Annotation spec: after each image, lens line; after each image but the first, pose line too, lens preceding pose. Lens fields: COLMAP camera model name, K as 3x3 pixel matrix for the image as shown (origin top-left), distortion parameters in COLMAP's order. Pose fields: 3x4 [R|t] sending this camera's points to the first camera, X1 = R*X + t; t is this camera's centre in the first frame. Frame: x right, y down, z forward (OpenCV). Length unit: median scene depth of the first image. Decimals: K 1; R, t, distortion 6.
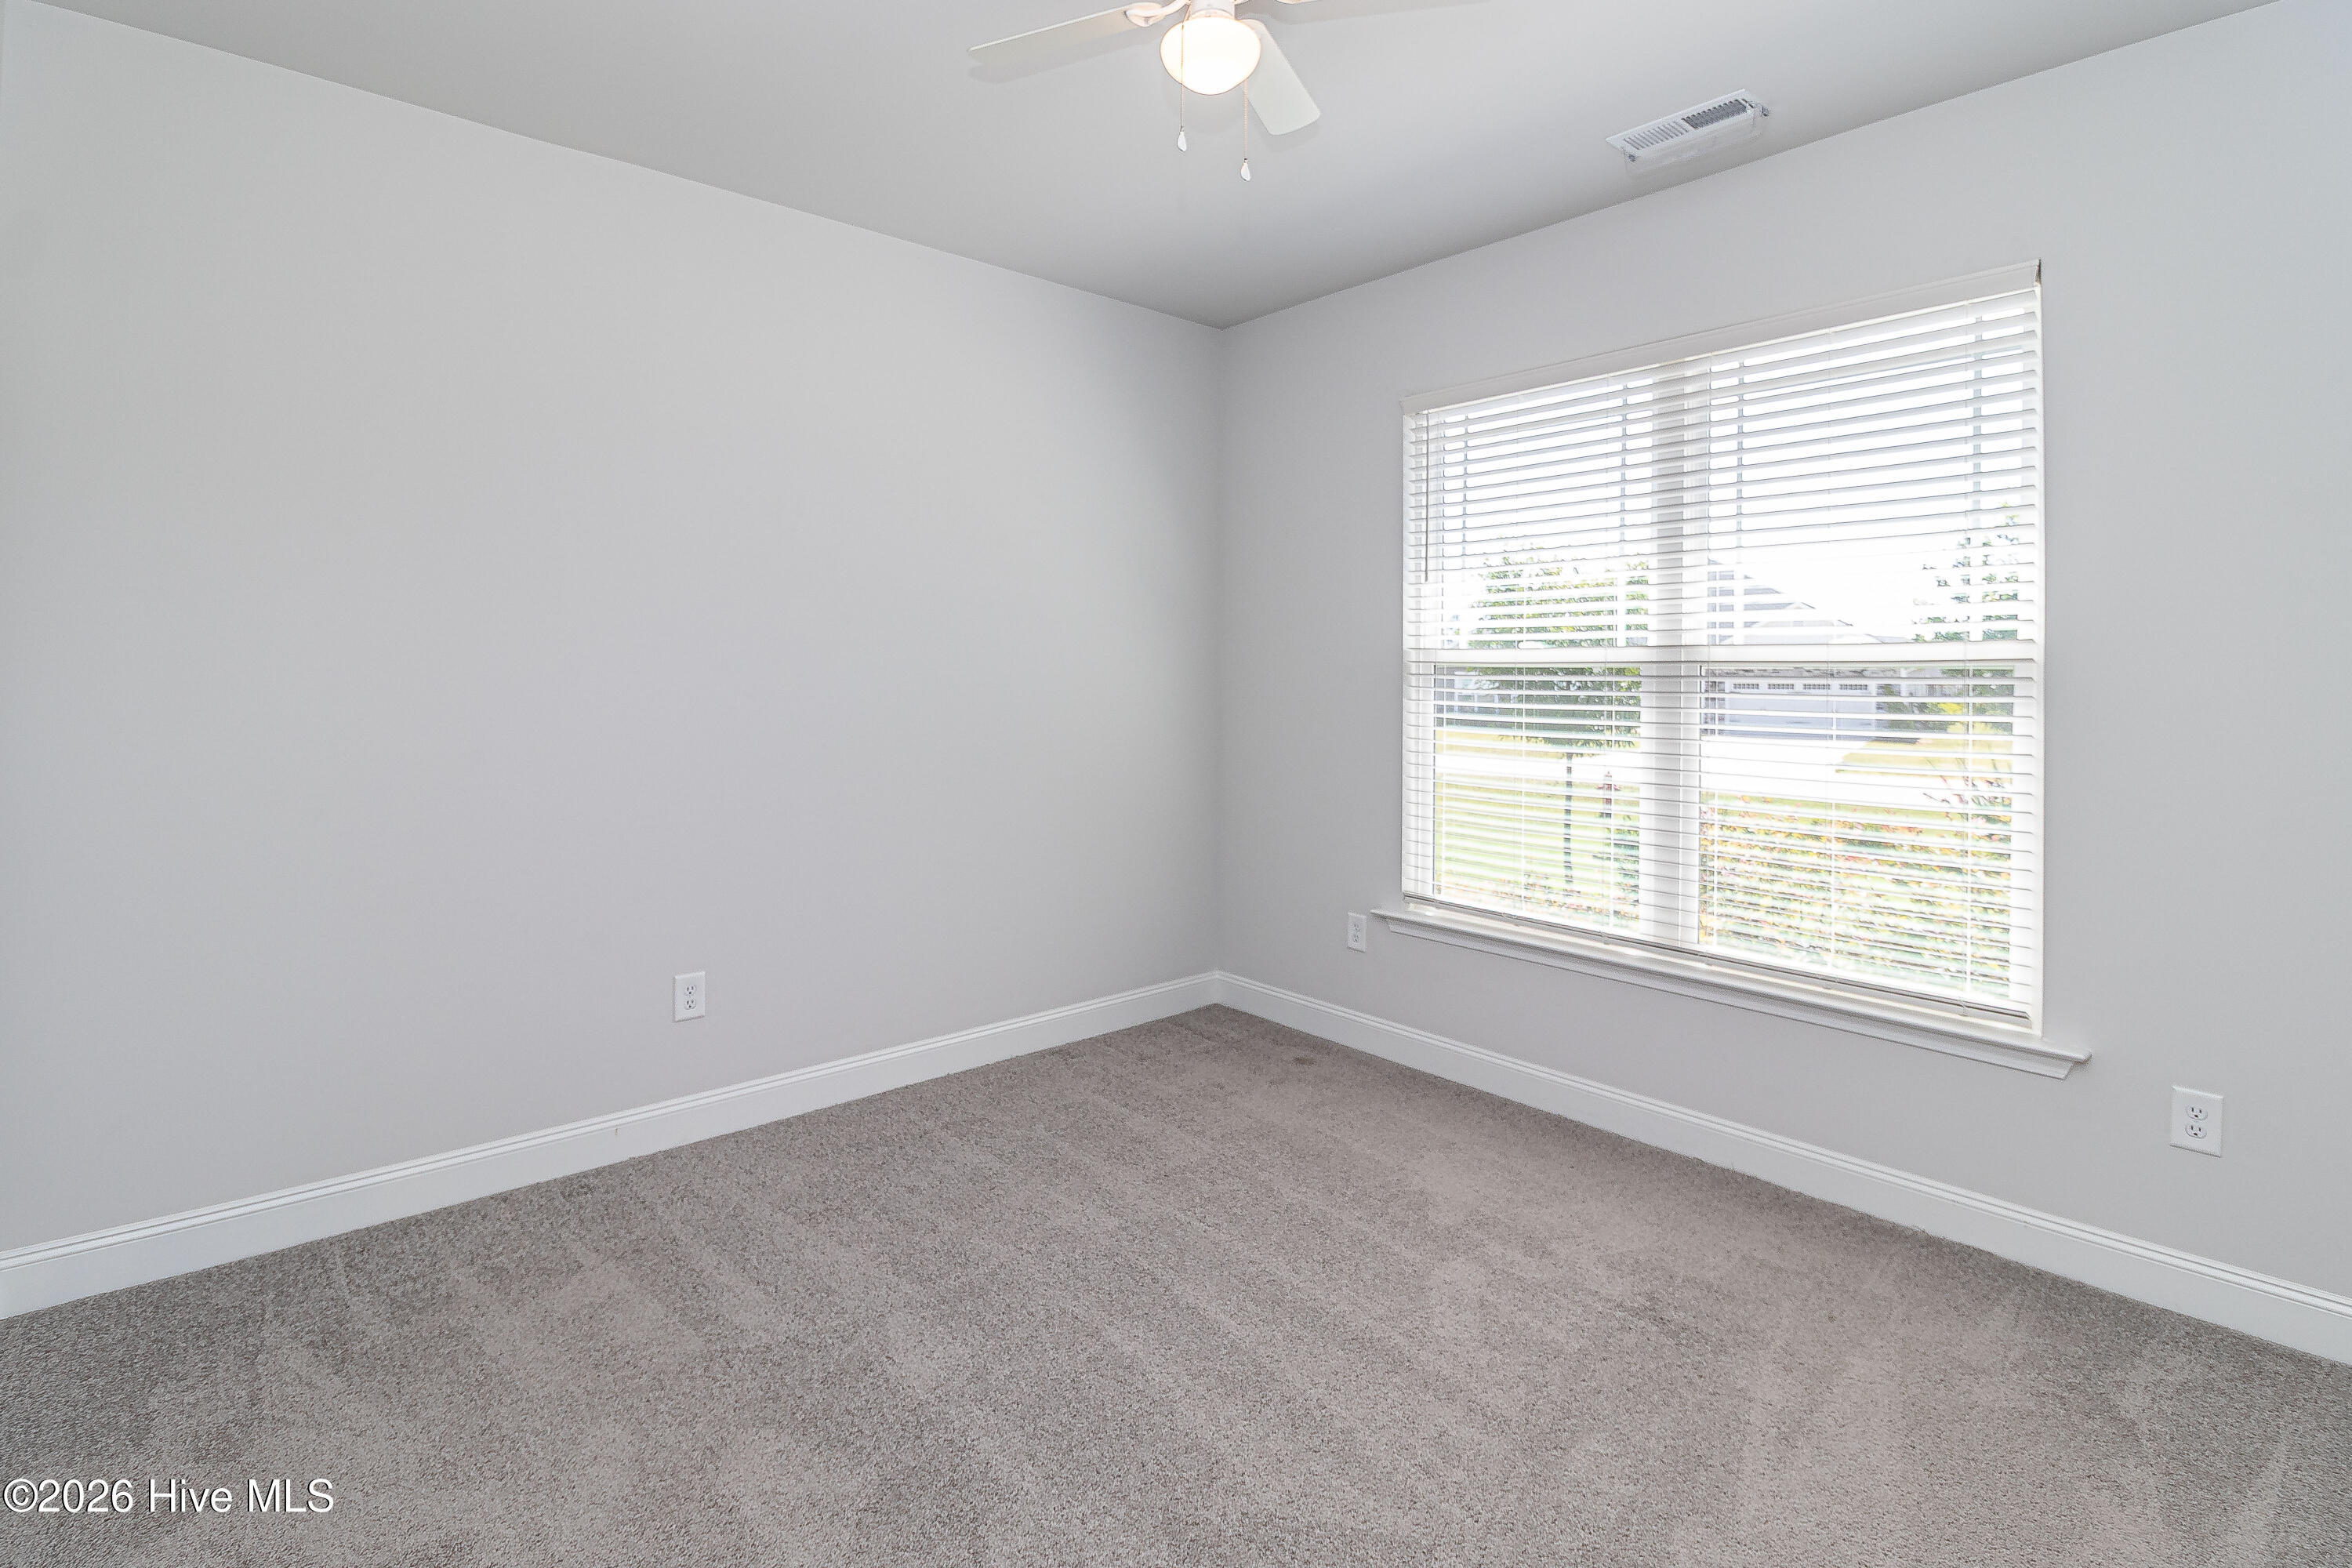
lens RADIAL K [[1173.6, 0, 1180.4], [0, 1173.6, 669.8], [0, 0, 1]] dist [-0.004654, -0.000536]
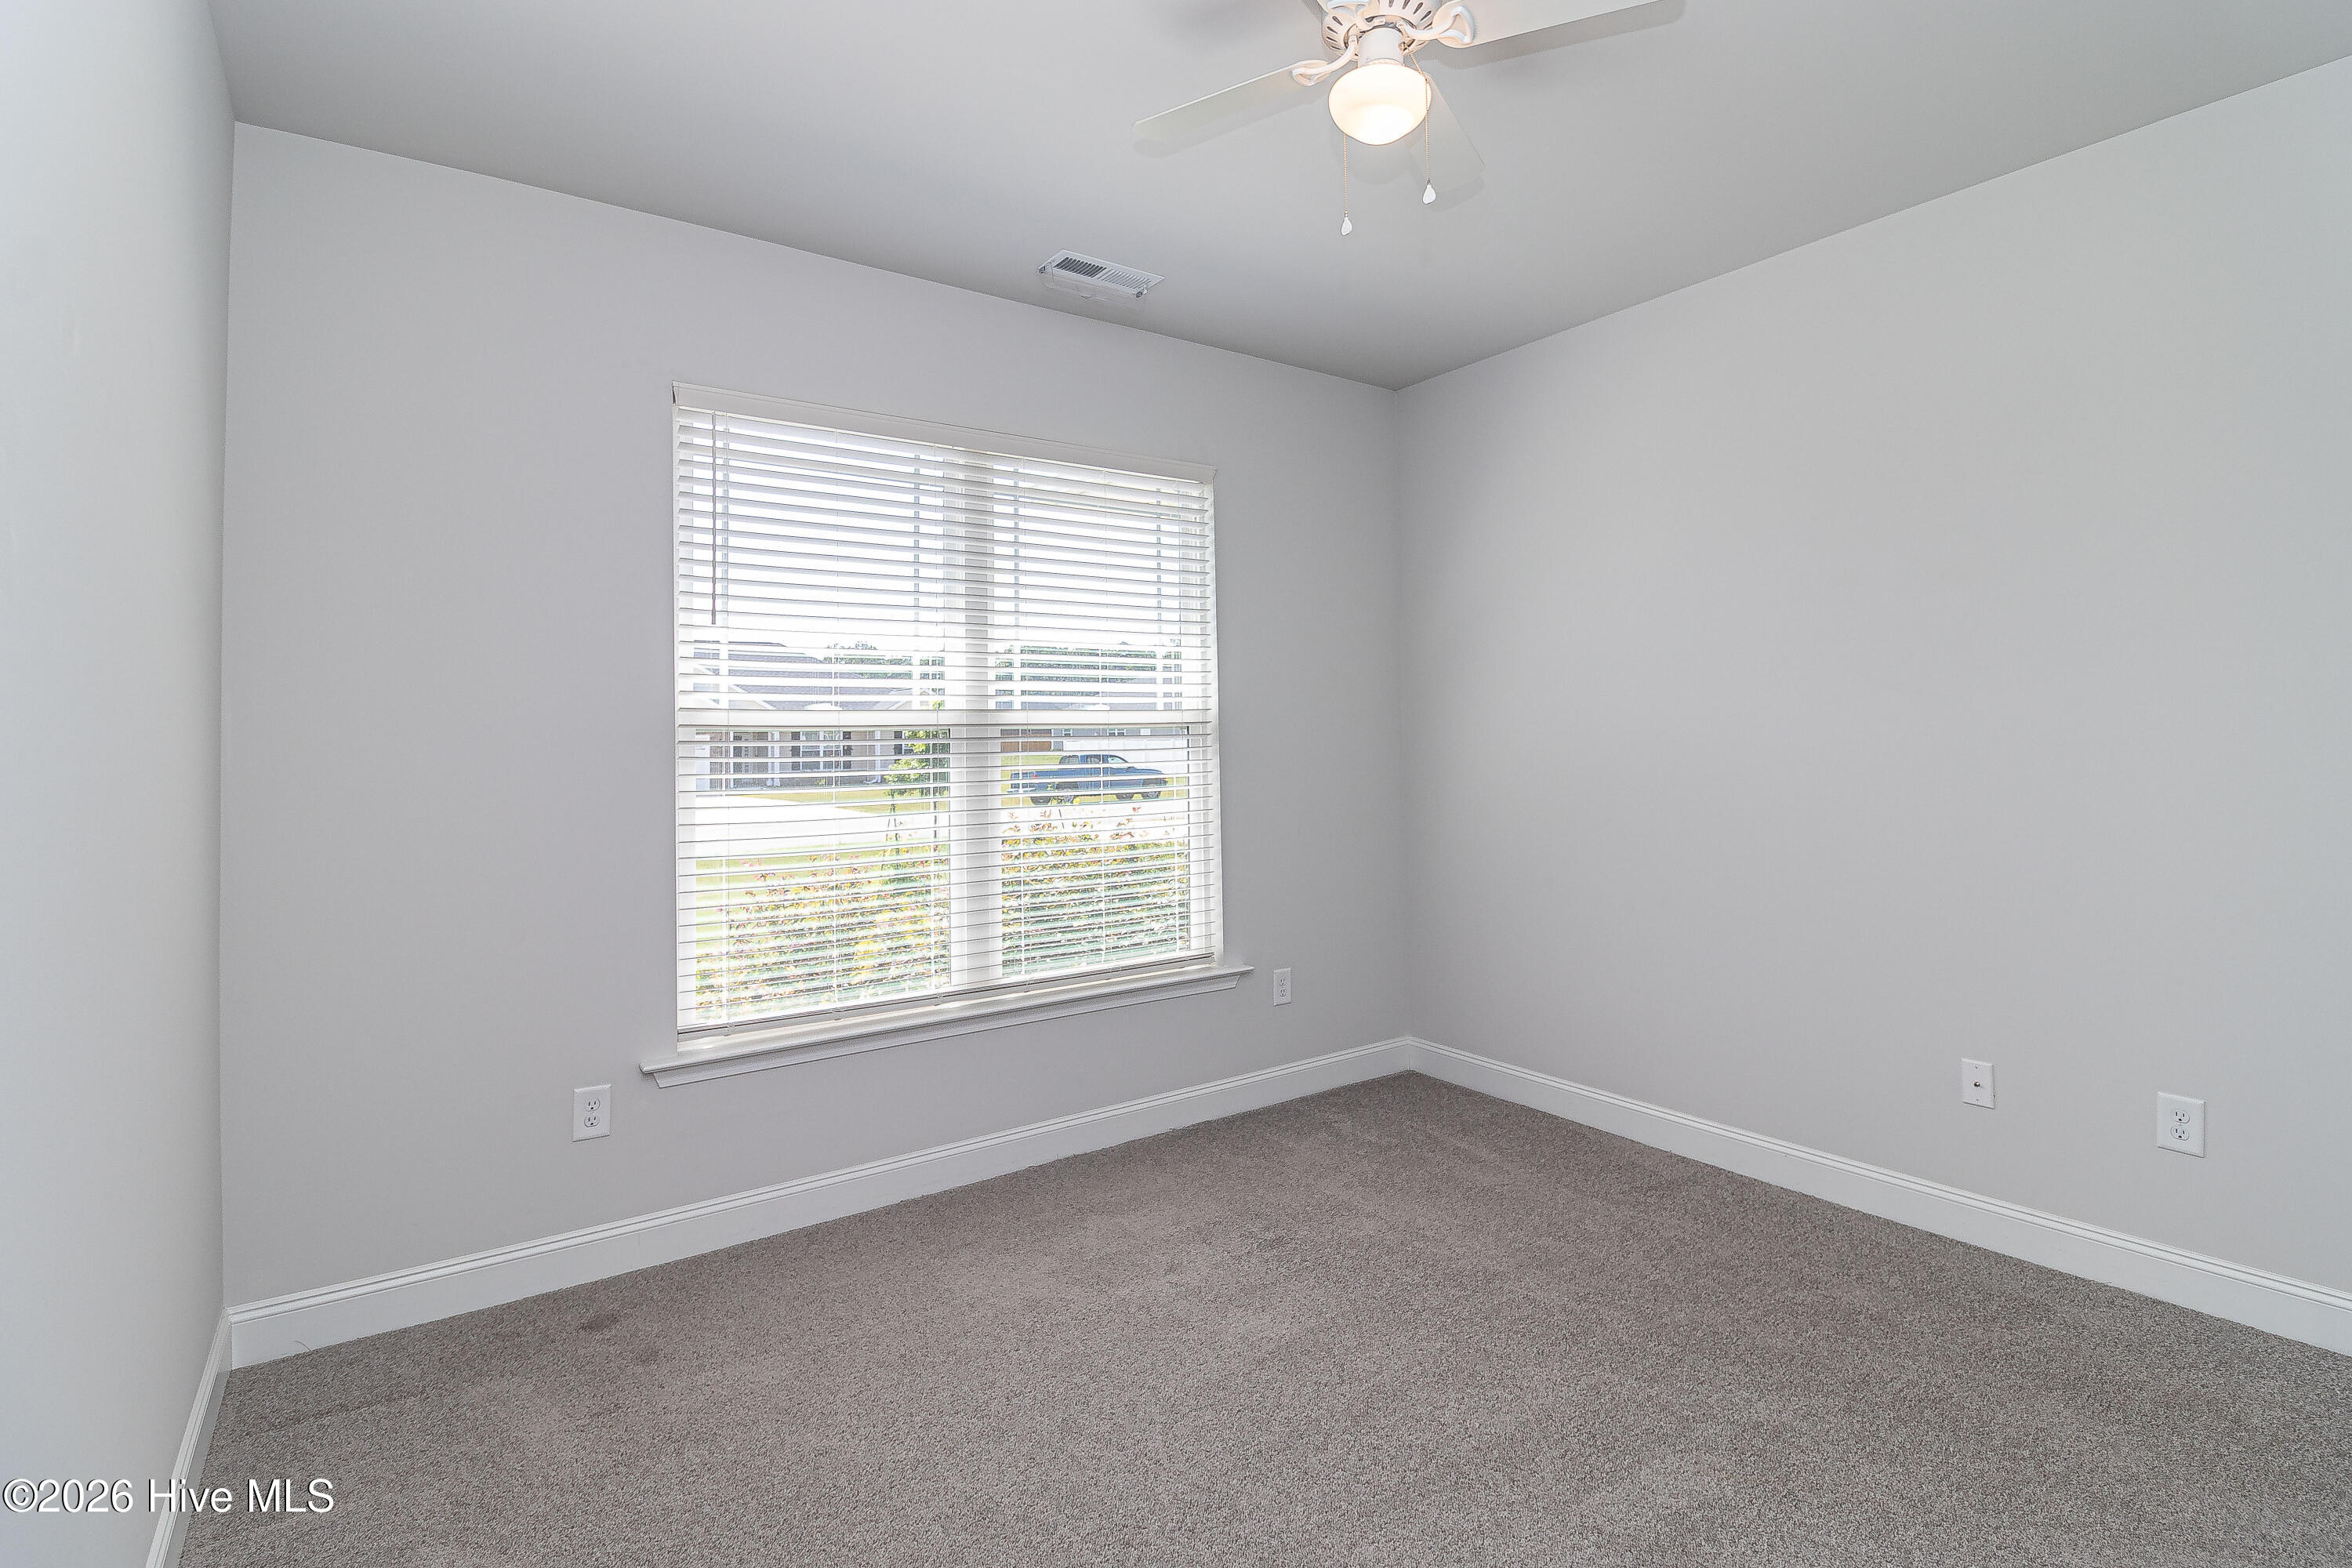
lens RADIAL K [[1145.8, 0, 1173.9], [0, 1145.8, 691.7], [0, 0, 1]] dist [0.000135, -0.000215]
pose [[0.093299, 0.028525, 0.995229, -0.630665], [0.012307, 0.999480, -0.029801, -0.003654], [-0.995562, 0.015028, 0.092899, 0.729945]]
